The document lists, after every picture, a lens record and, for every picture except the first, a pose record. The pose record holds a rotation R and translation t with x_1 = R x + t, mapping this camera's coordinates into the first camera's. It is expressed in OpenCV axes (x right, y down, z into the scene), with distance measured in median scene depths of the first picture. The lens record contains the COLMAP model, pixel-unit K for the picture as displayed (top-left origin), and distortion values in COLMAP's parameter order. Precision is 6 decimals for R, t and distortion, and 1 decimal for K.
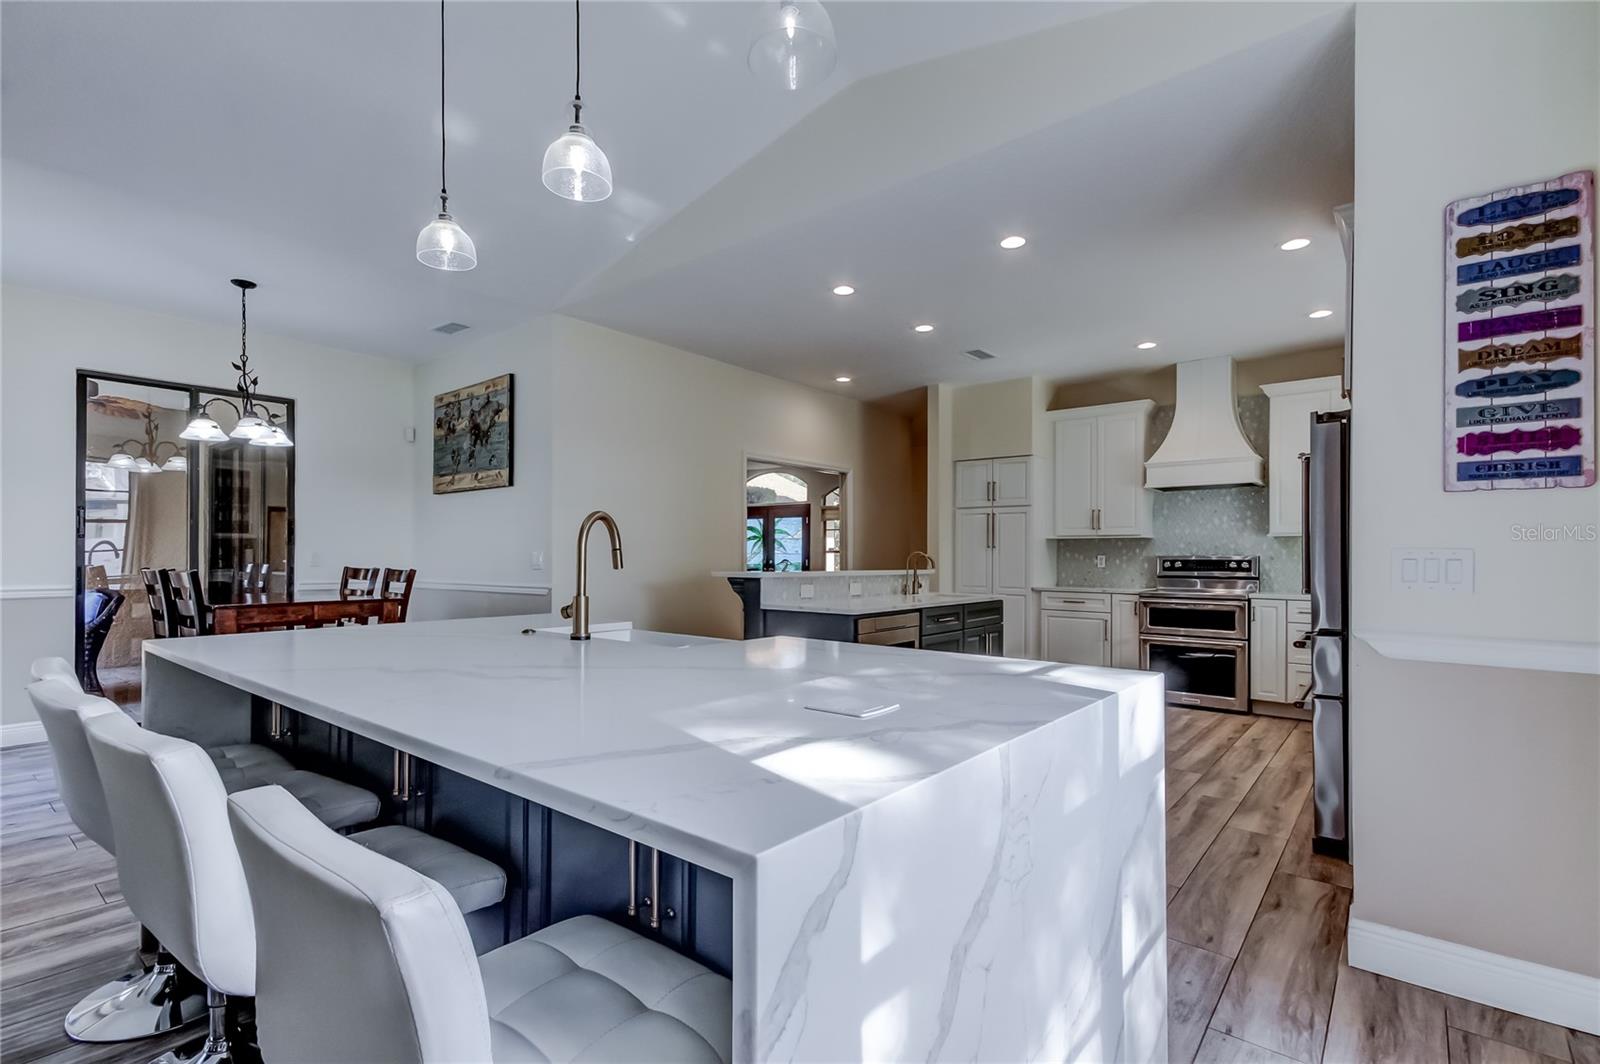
lens RADIAL K [[743.7, 0, 806.8], [0, 743.7, 552.8], [0, 0, 1]] dist [0.006690, -0.000582]
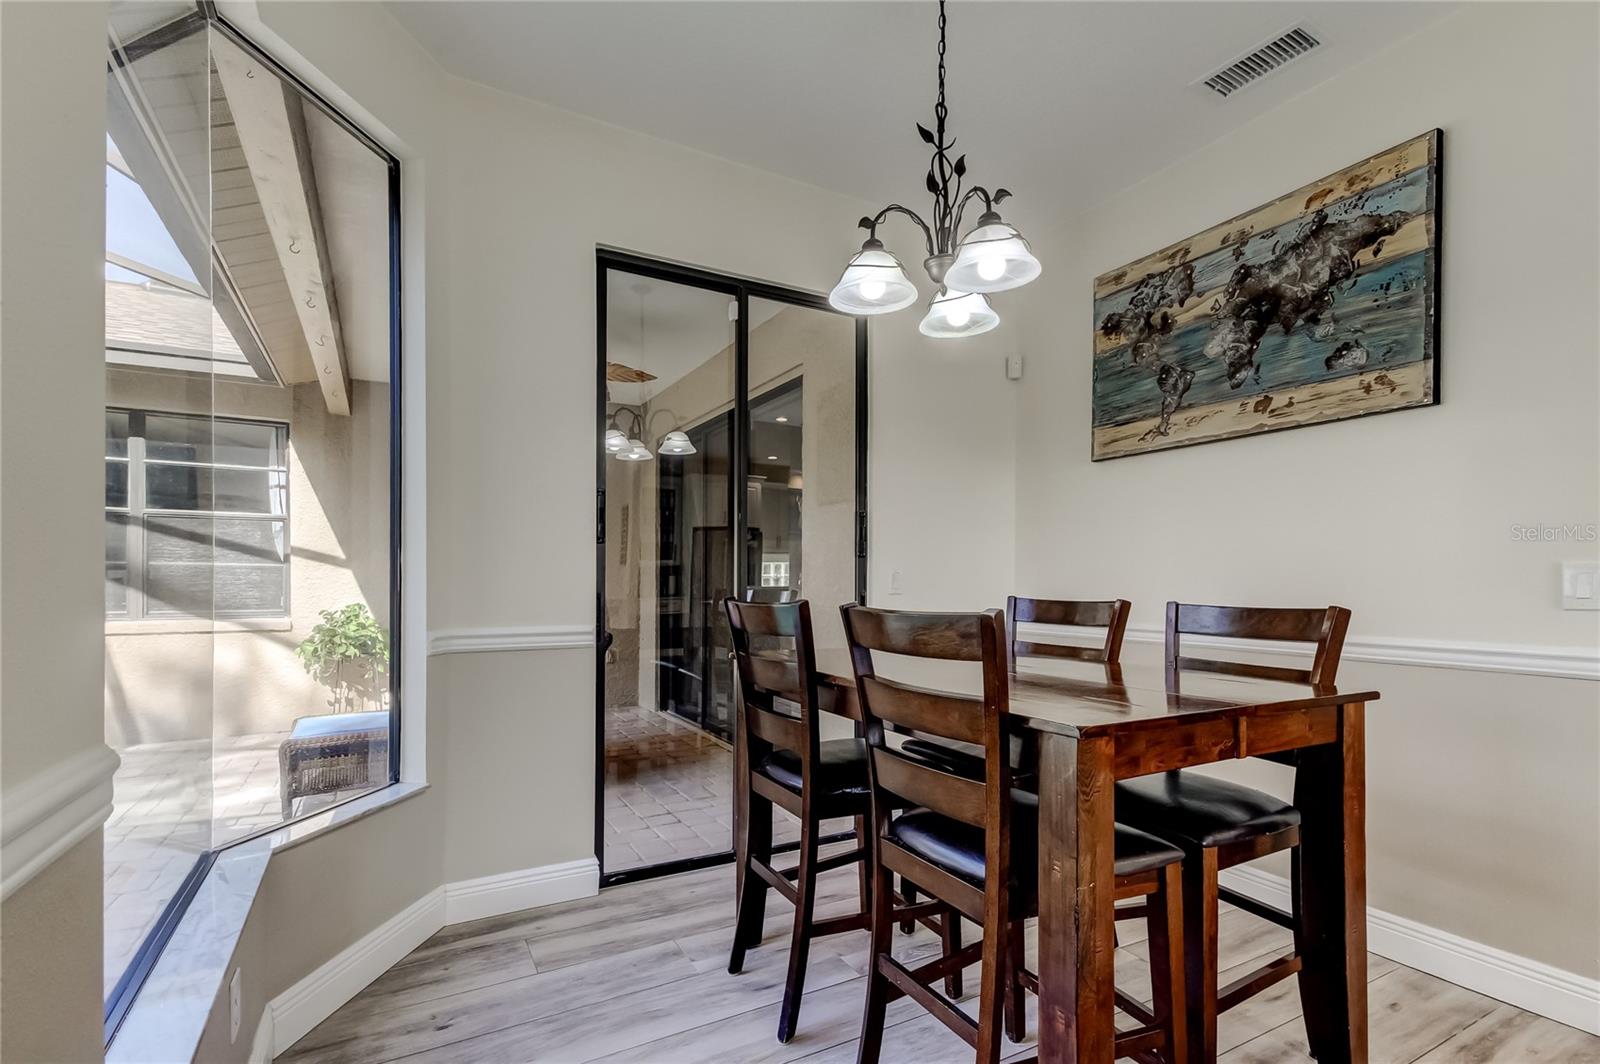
lens RADIAL K [[753.2, 0, 799.9], [0, 753.2, 594.1], [0, 0, 1]] dist [0.003042, -0.000042]
pose [[0.926906, 0.005944, -0.375245, -0.557137], [0.000374, 0.999859, 0.016761, 0.008310], [0.375292, -0.015676, 0.926774, 0.471297]]
